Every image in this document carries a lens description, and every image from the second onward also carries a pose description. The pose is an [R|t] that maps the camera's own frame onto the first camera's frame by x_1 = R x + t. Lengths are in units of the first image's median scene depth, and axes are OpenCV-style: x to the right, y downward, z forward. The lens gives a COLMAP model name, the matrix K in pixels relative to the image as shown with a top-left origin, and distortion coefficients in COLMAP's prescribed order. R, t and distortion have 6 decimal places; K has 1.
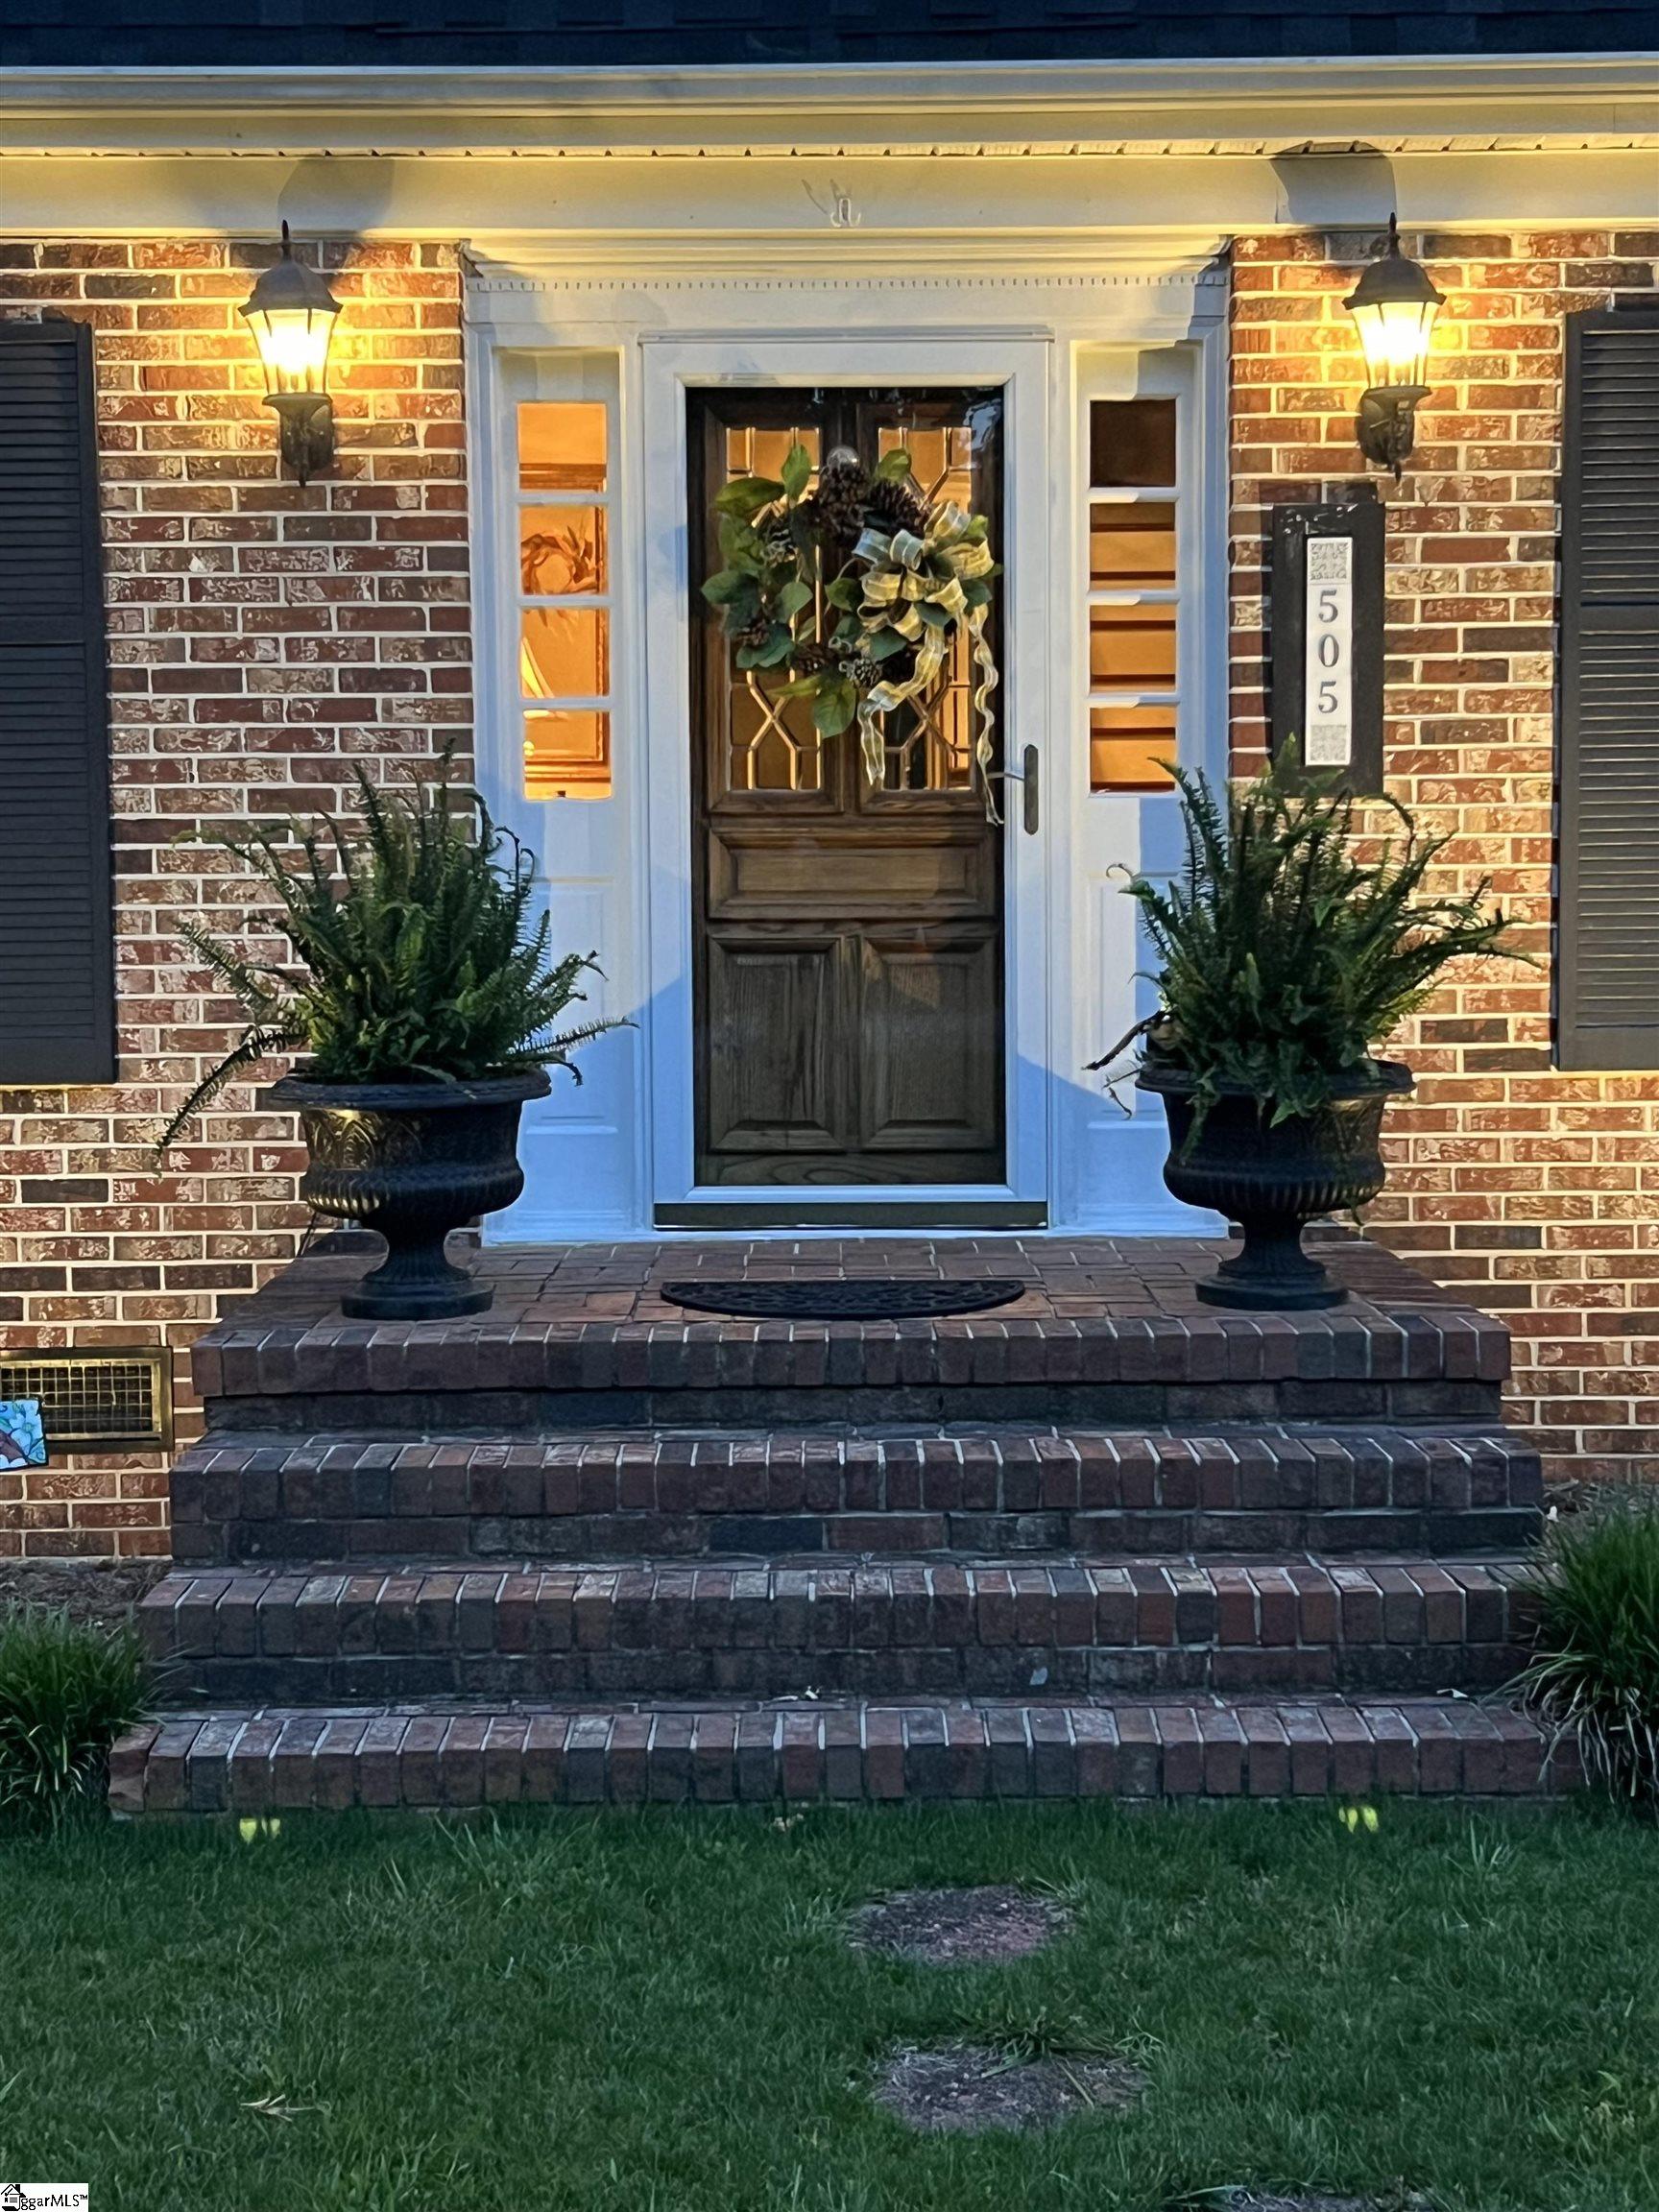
lens RADIAL K [[3619.3, 0, 829.5], [0, 3619.3, 1106.0], [0, 0, 1]] dist [0.101893, -0.004656]
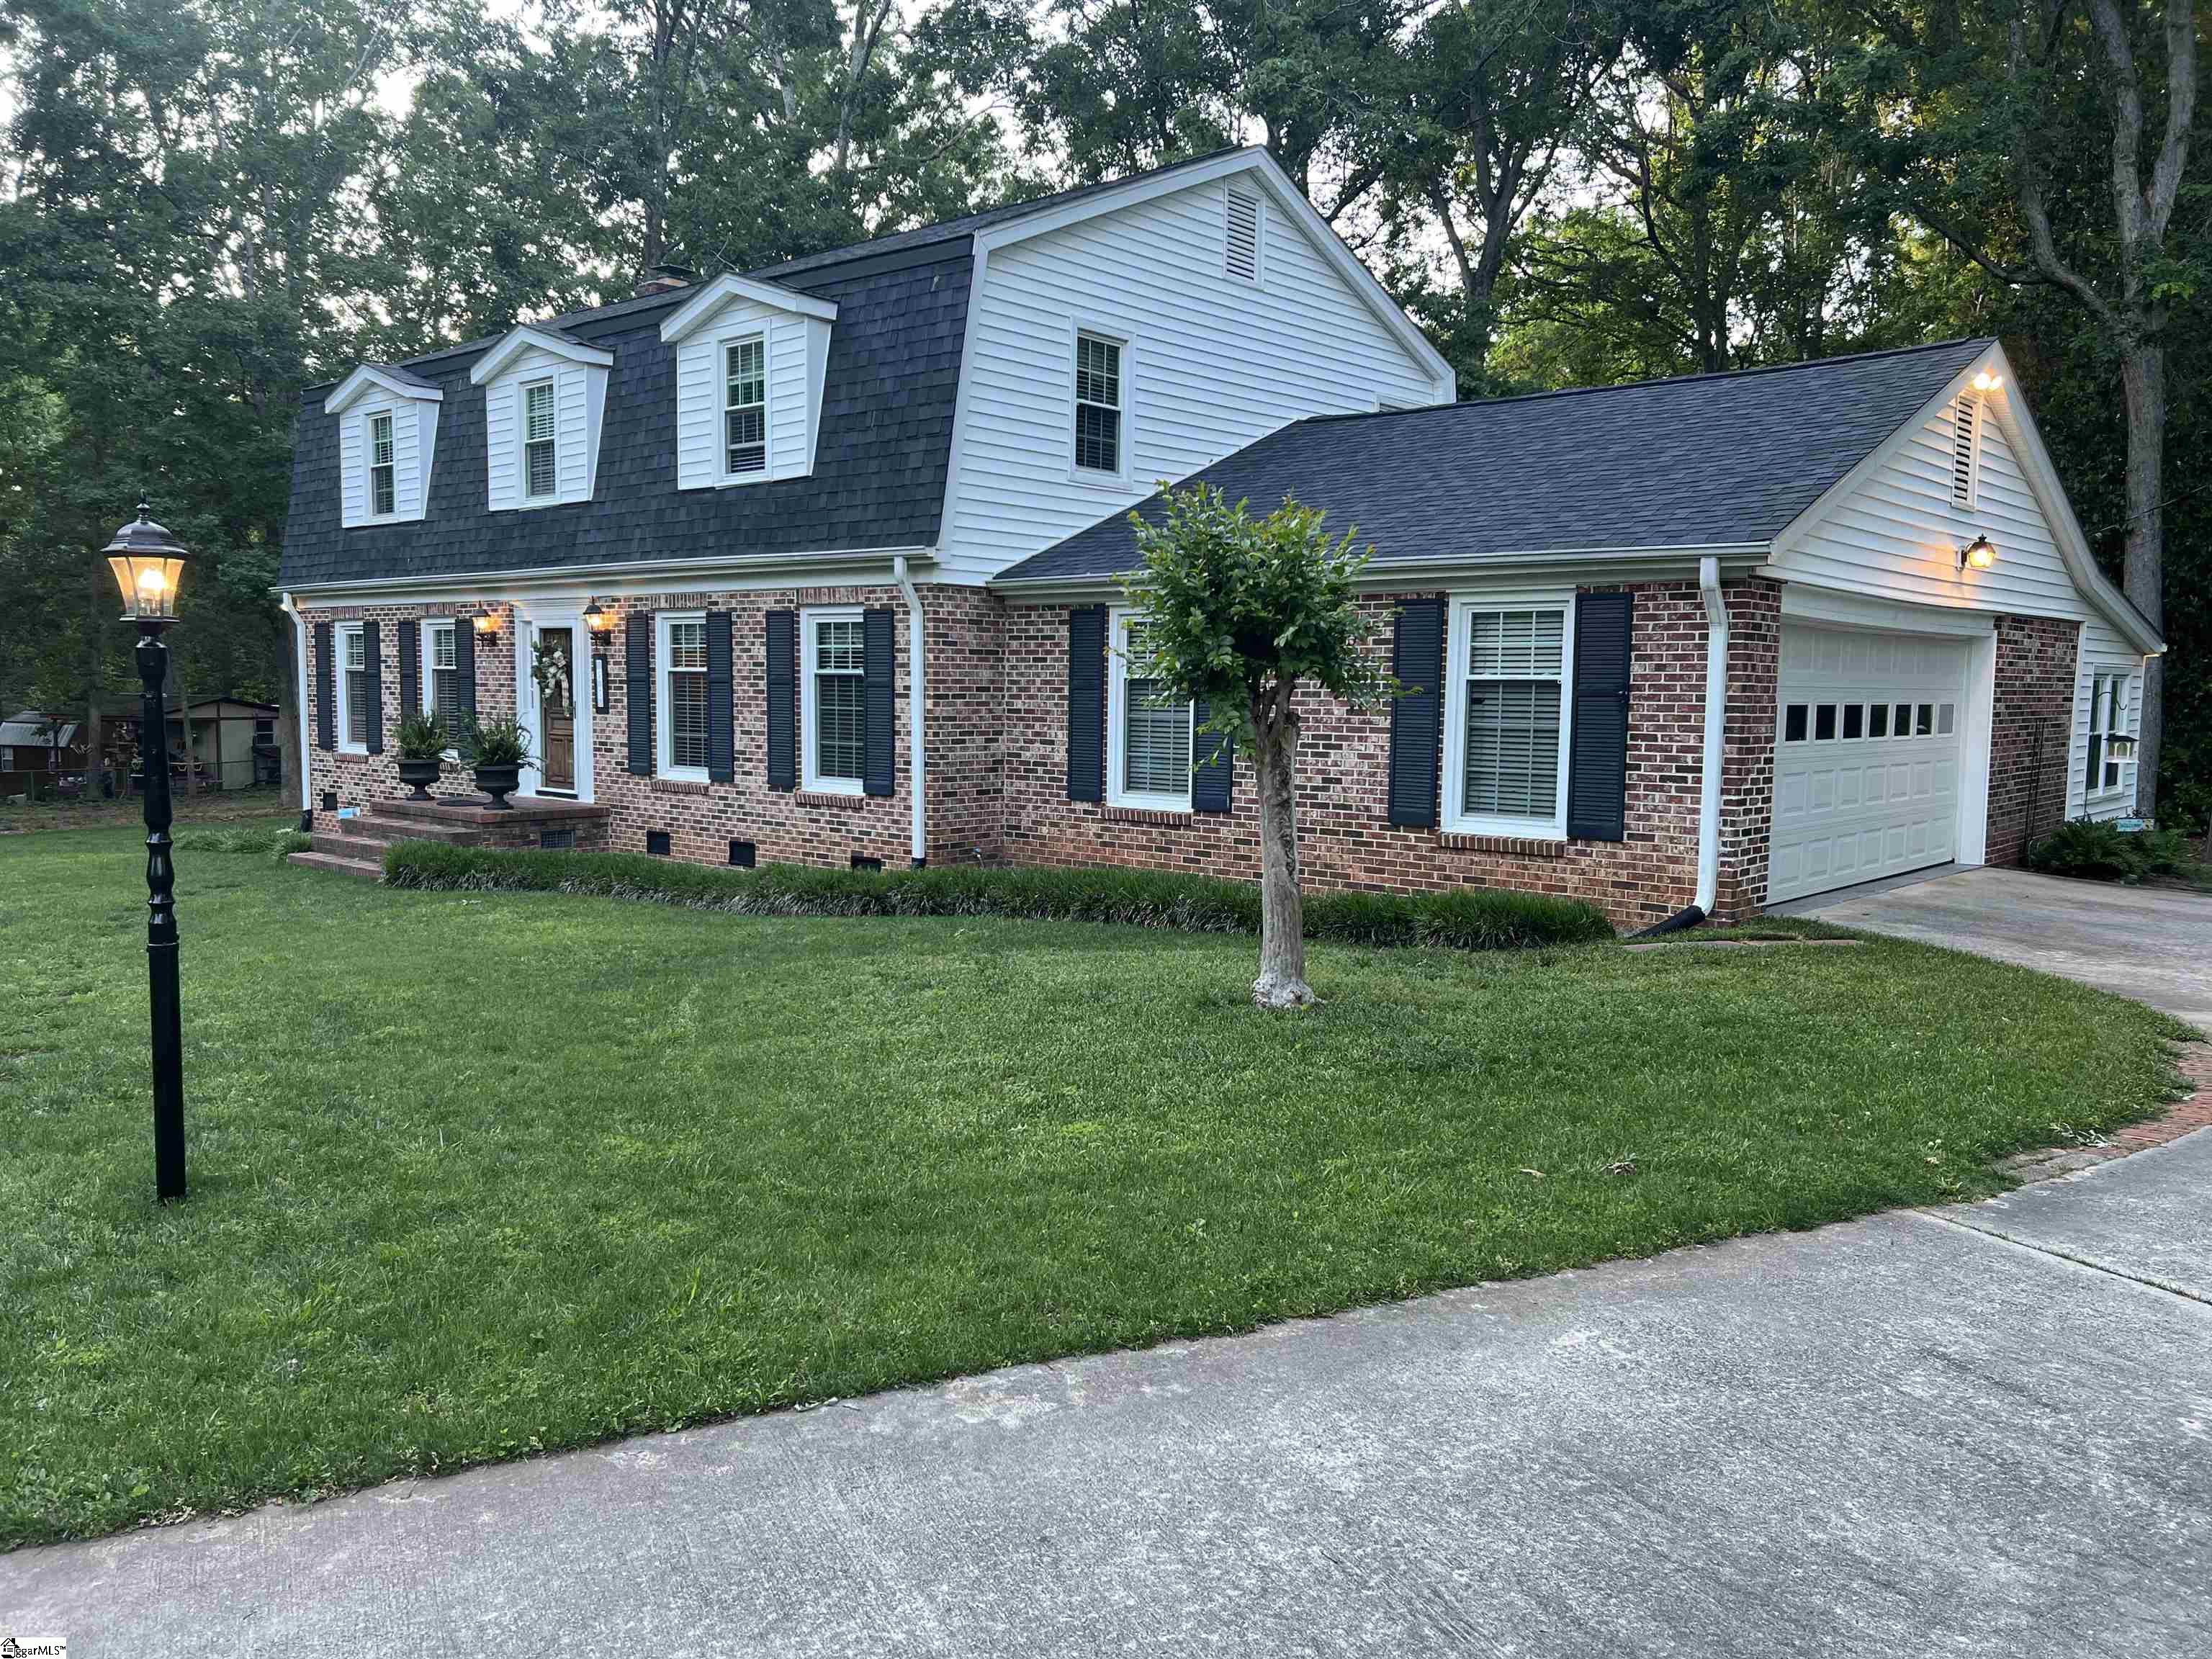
lens RADIAL K [[1652.3, 0, 1106.0], [0, 1652.3, 829.5], [0, 0, 1]] dist [0.078765, -0.003963]
pose [[0.741070, 0.076639, -0.667040, 2.129375], [-0.066219, 0.996963, 0.040976, -0.067294], [0.668154, 0.013805, 0.743895, -0.198054]]
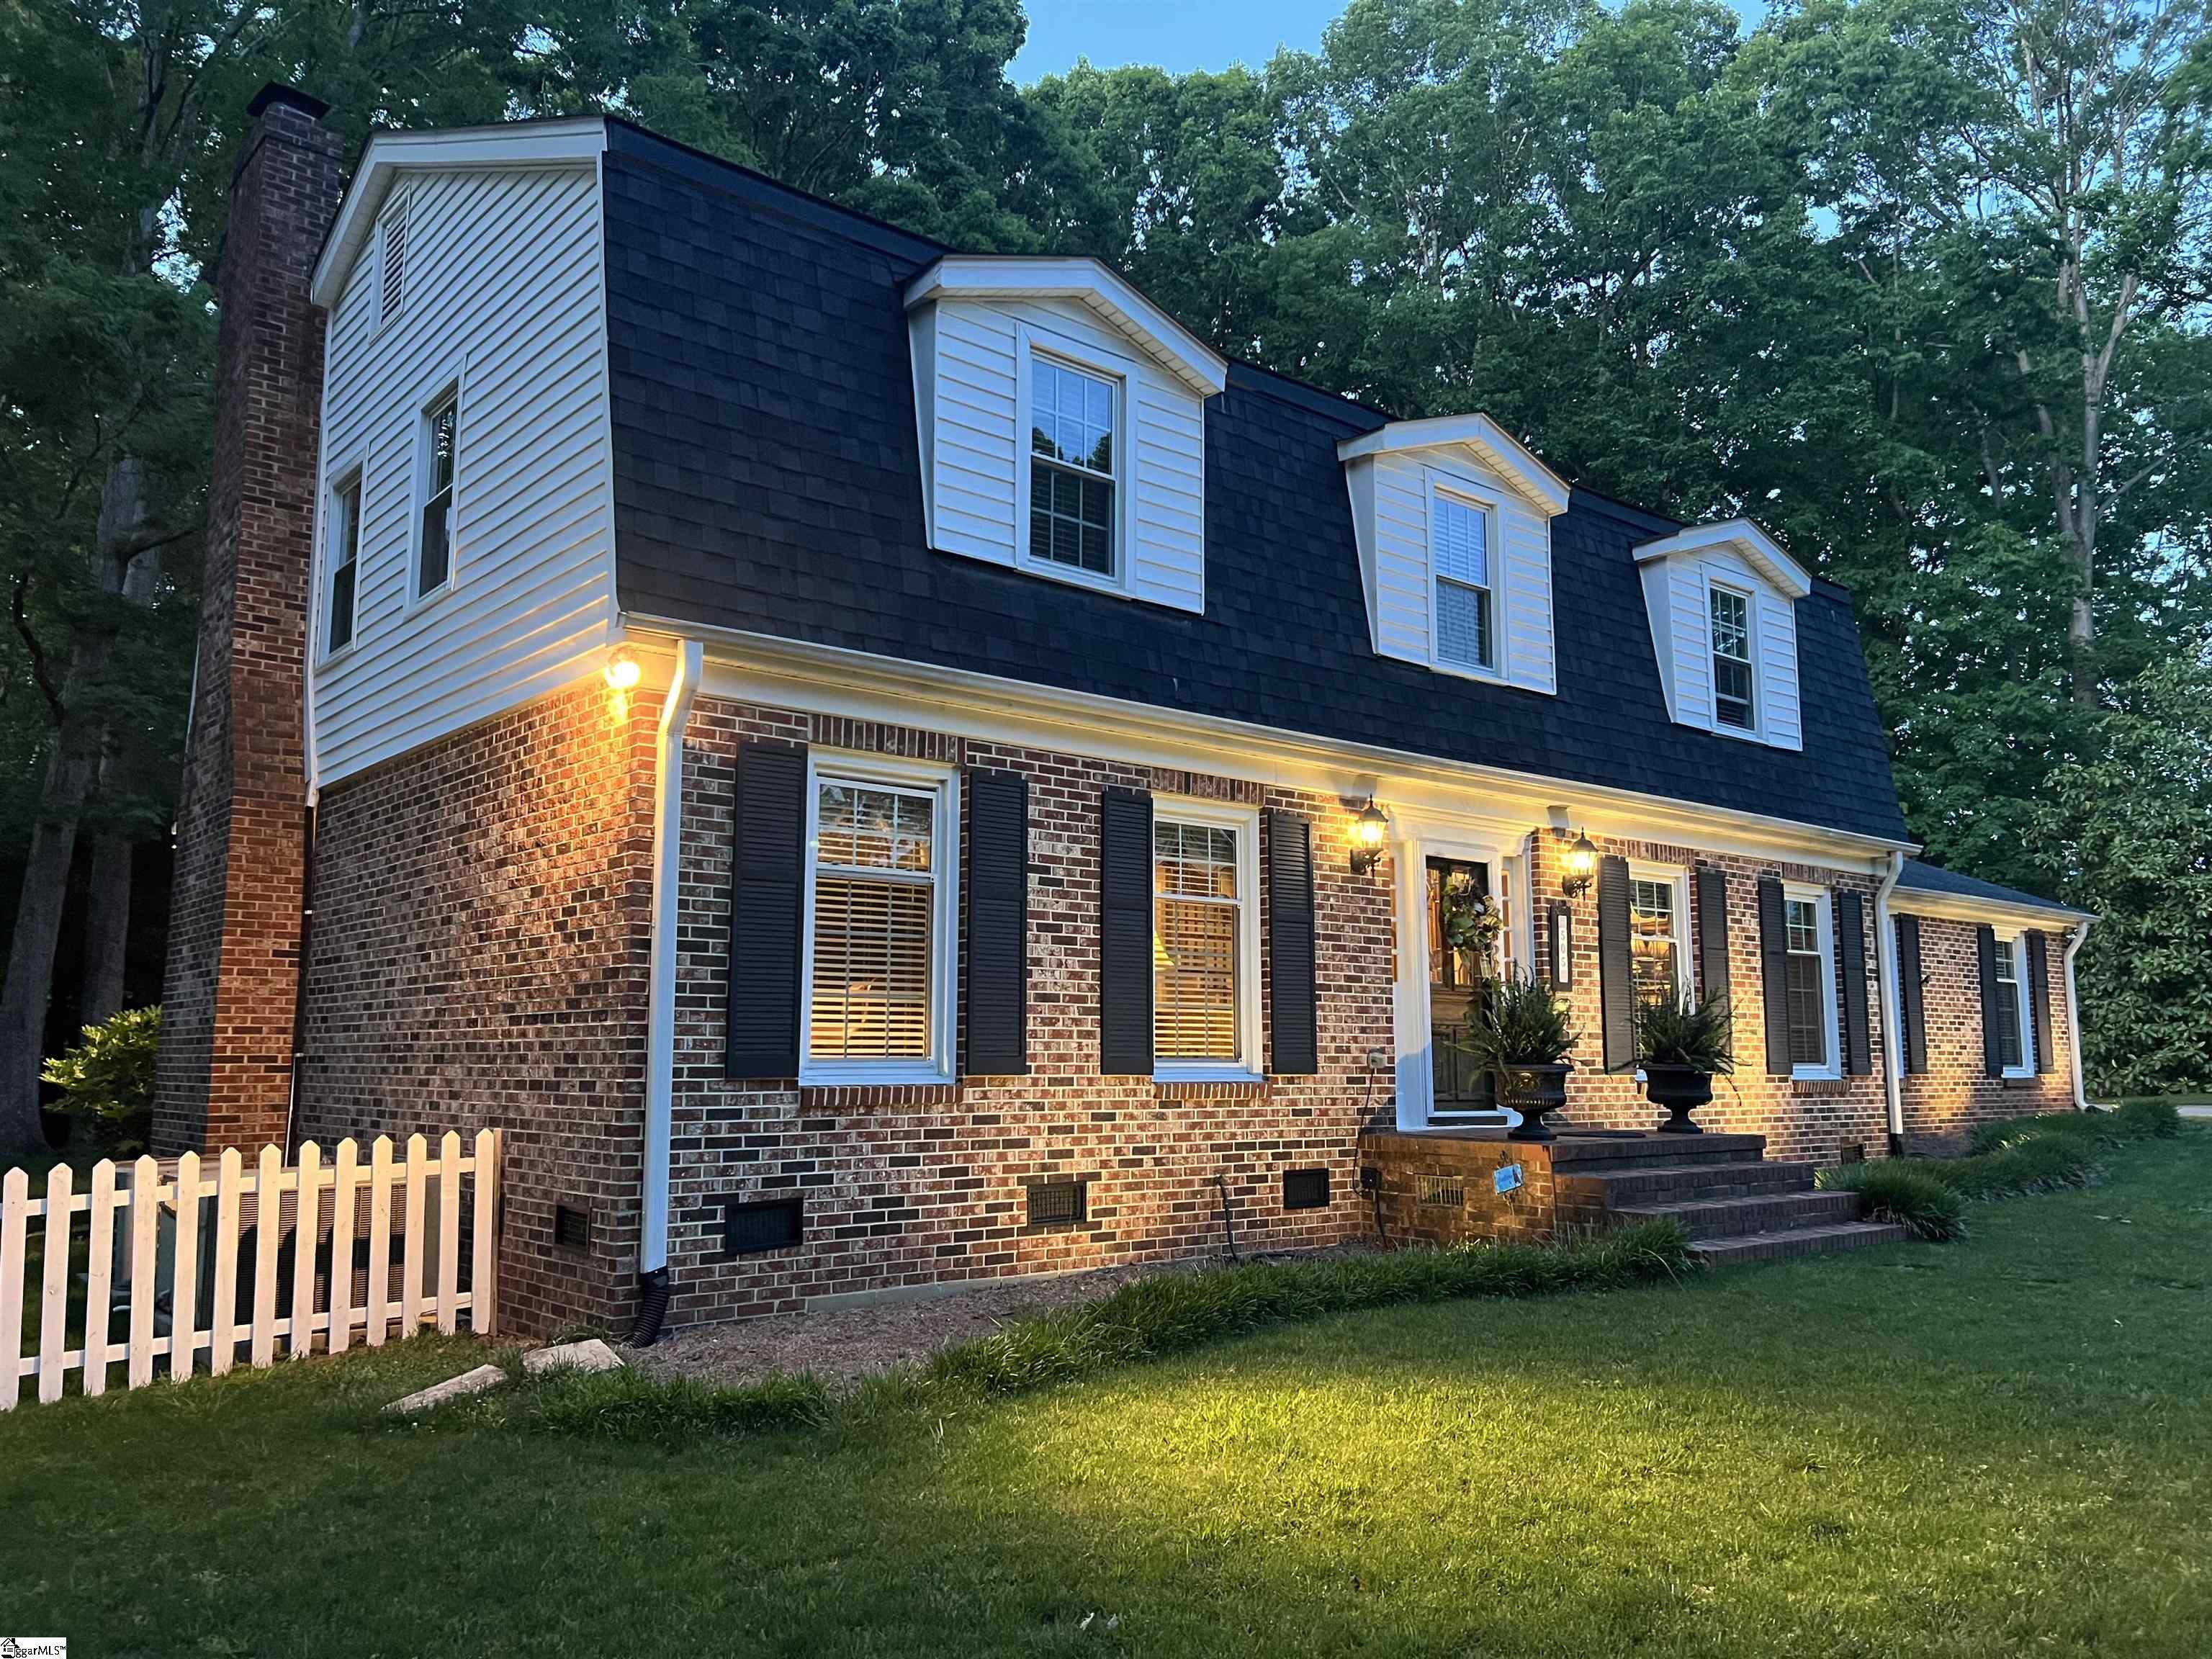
lens RADIAL K [[1652.3, 0, 1106.0], [0, 1652.3, 829.5], [0, 0, 1]] dist [0.078765, -0.003963]
pose [[0.772779, 0.098615, 0.626967, -1.177721], [0.039006, 0.978608, -0.202002, 0.063275], [-0.633475, 0.180558, 0.752401, 0.079783]]
